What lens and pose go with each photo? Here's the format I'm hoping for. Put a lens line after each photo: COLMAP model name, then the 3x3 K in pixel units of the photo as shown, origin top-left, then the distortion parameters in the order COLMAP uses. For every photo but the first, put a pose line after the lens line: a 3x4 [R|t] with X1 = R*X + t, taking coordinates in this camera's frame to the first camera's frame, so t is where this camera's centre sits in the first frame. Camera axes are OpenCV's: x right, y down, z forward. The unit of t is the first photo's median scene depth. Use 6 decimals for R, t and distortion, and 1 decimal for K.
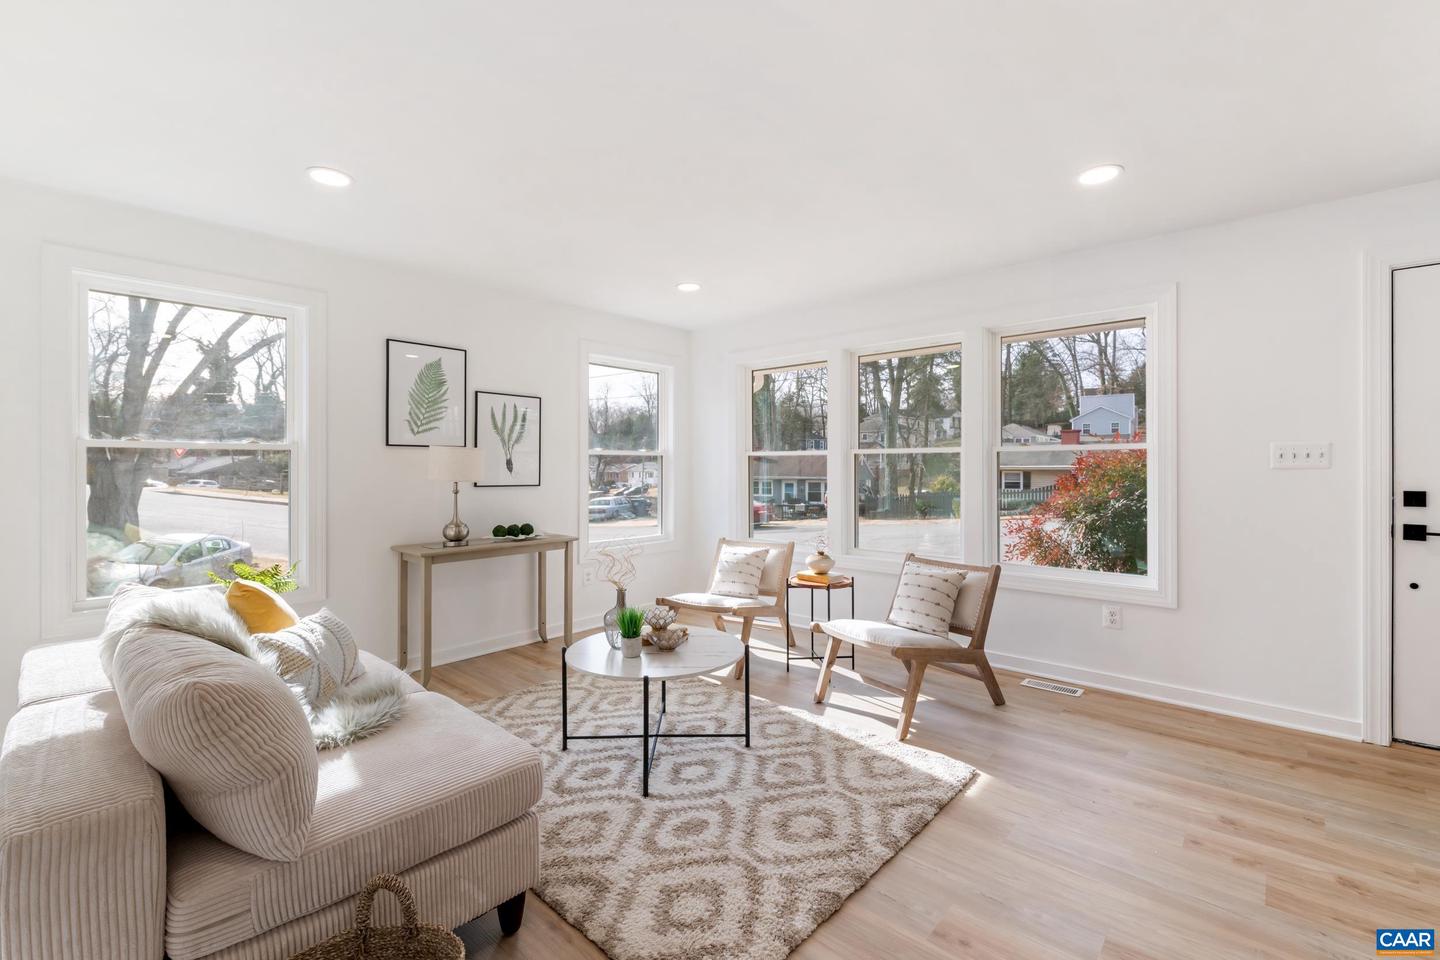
lens RADIAL K [[624.1, 0, 723.9], [0, 624.1, 470.6], [0, 0, 1]] dist [0.009599, -0.006508]
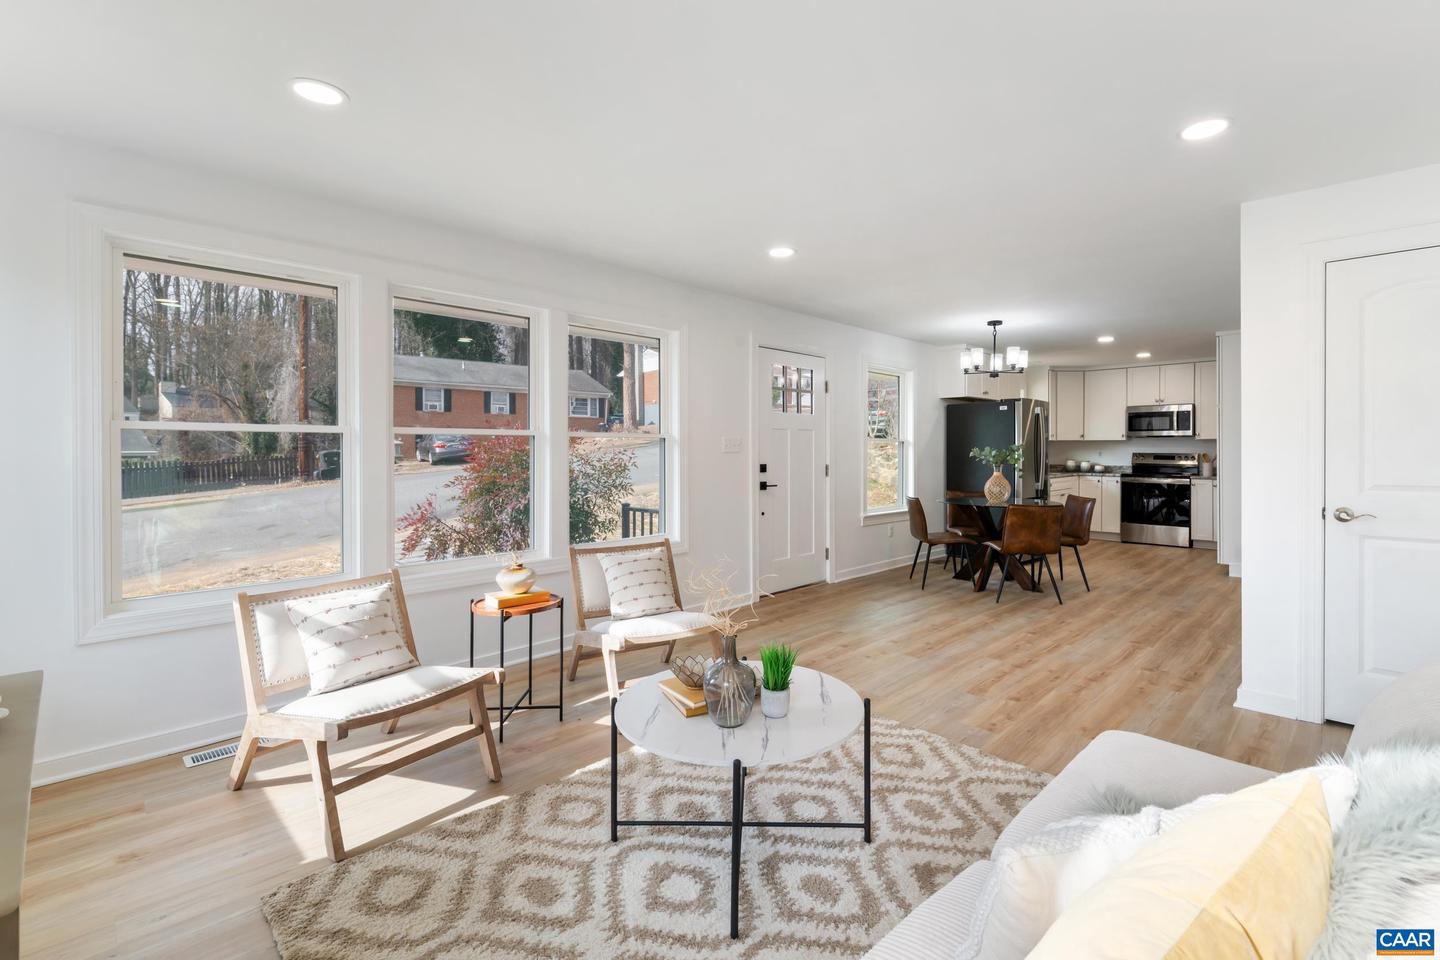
lens RADIAL K [[643.7, 0, 745.0], [0, 643.7, 451.9], [0, 0, 1]] dist [0.002309, 0.000136]
pose [[0.038664, -0.001928, 0.999250, -0.830182], [0.006635, 0.999977, 0.001672, -0.008287], [-0.999230, 0.006565, 0.038676, 0.934898]]
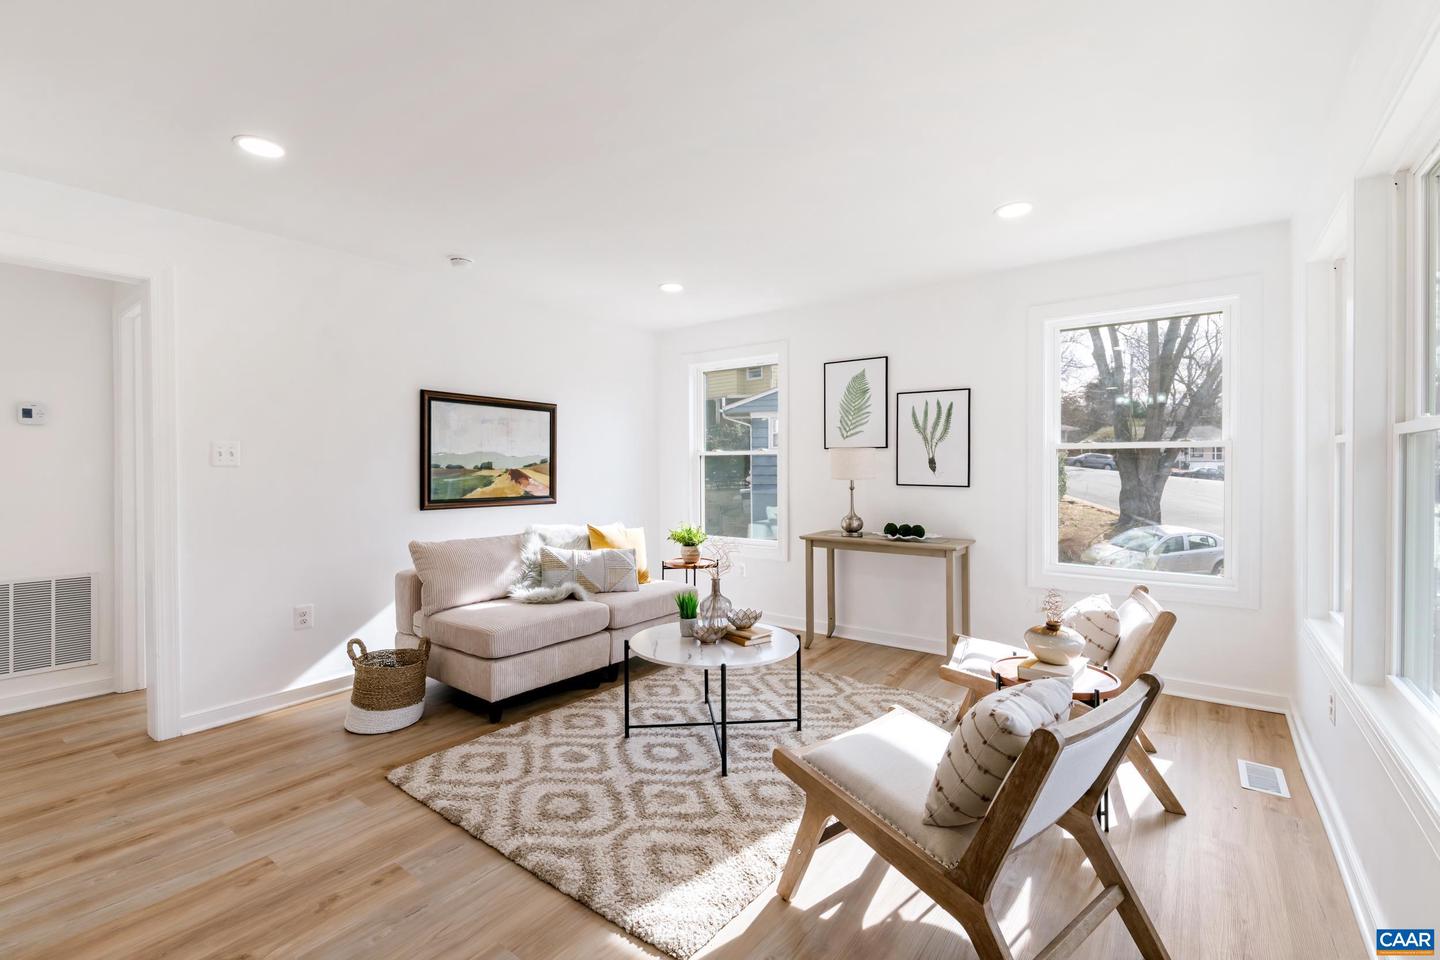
lens RADIAL K [[624.1, 0, 699.5], [0, 624.1, 470.8], [0, 0, 1]] dist [0.009599, -0.006508]
pose [[0.086198, 0.012649, -0.996198, 0.888500], [-0.005320, 0.999911, 0.012236, -0.012785], [0.996264, 0.004245, 0.086258, 0.839485]]
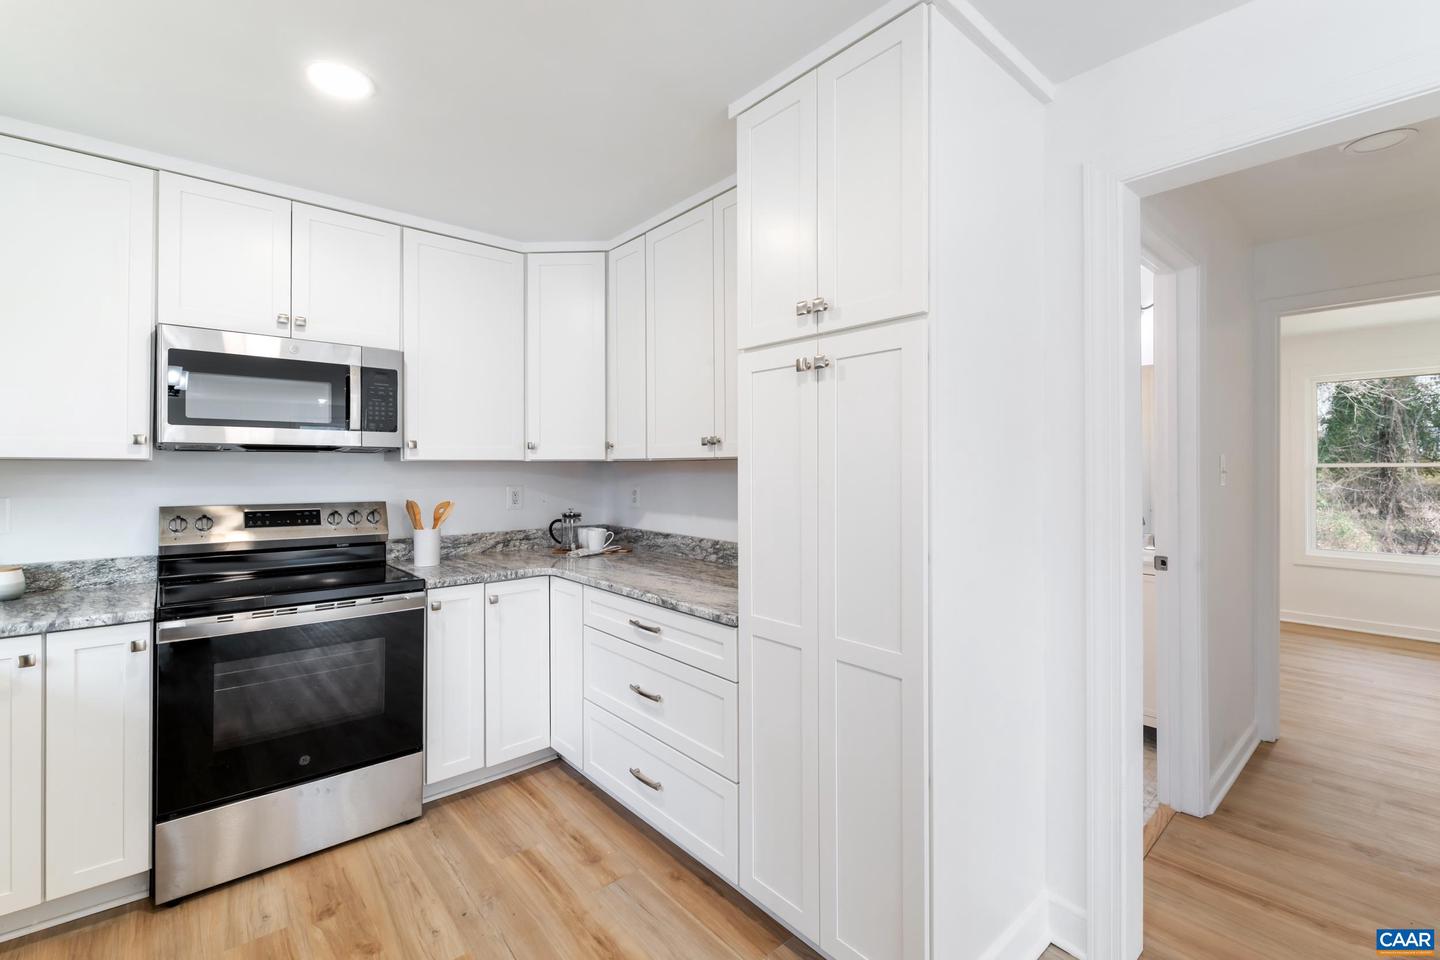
lens RADIAL K [[624.1, 0, 726.1], [0, 624.1, 461.8], [0, 0, 1]] dist [0.009599, -0.006508]
pose [[-0.992534, 0.003763, 0.121907, 1.627127], [0.003434, 0.999990, -0.002910, -0.041203], [-0.121917, -0.002470, -0.992537, -0.147603]]
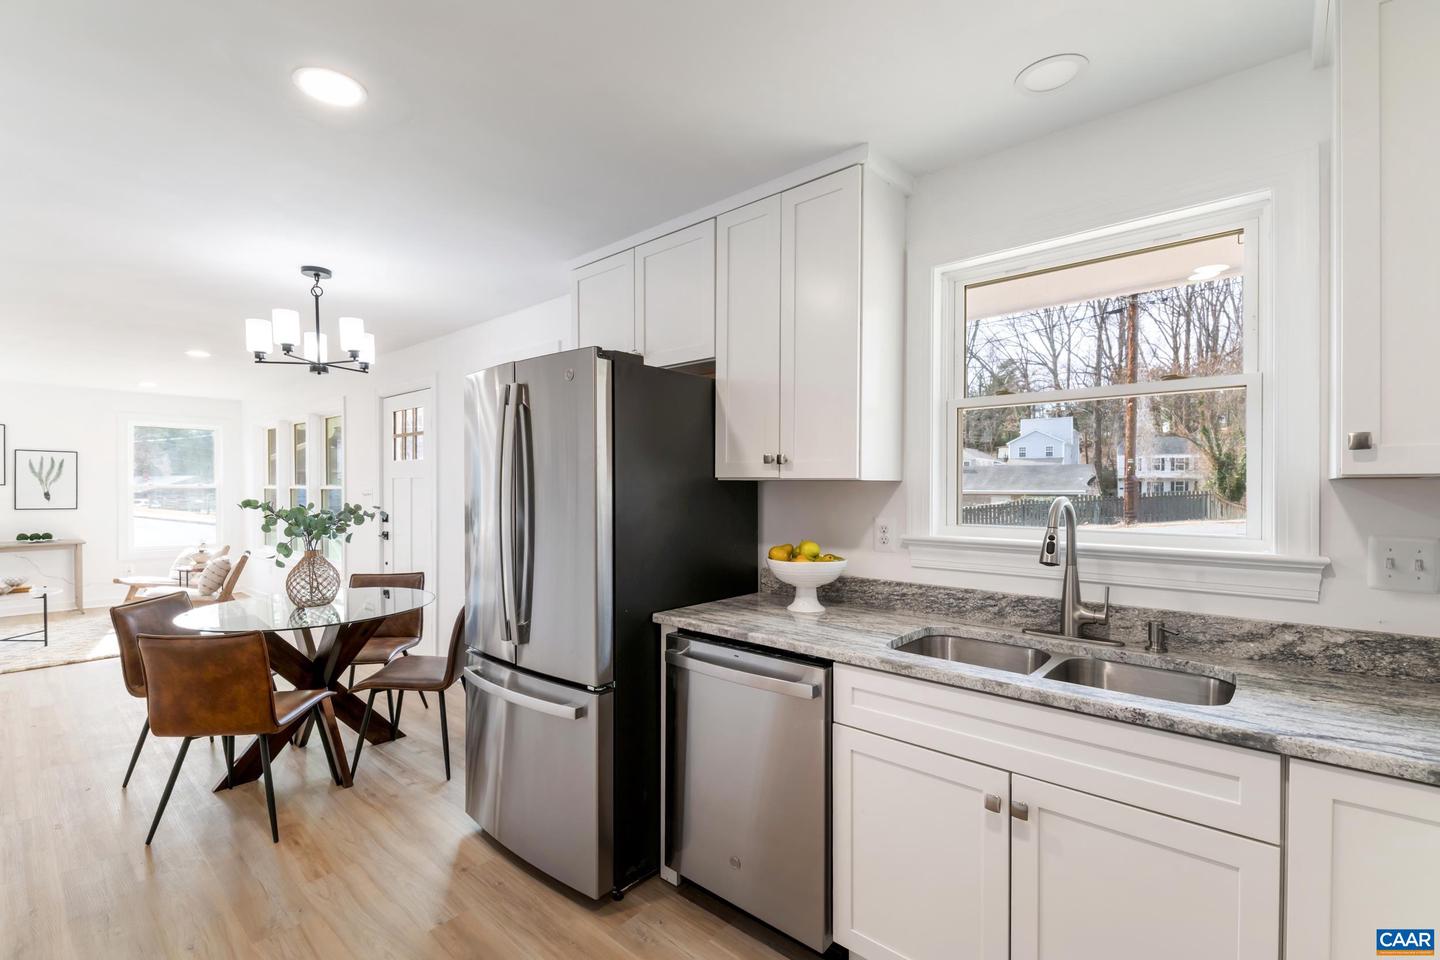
lens RADIAL K [[653.1, 0, 717.7], [0, 653.1, 493.8], [0, 0, 1]] dist [0.000050, -0.001691]
pose [[0.999990, 0.003864, -0.002403, 2.030492], [-0.003856, 0.999987, 0.003390, -0.038980], [0.002416, -0.003381, 0.999991, -0.958338]]
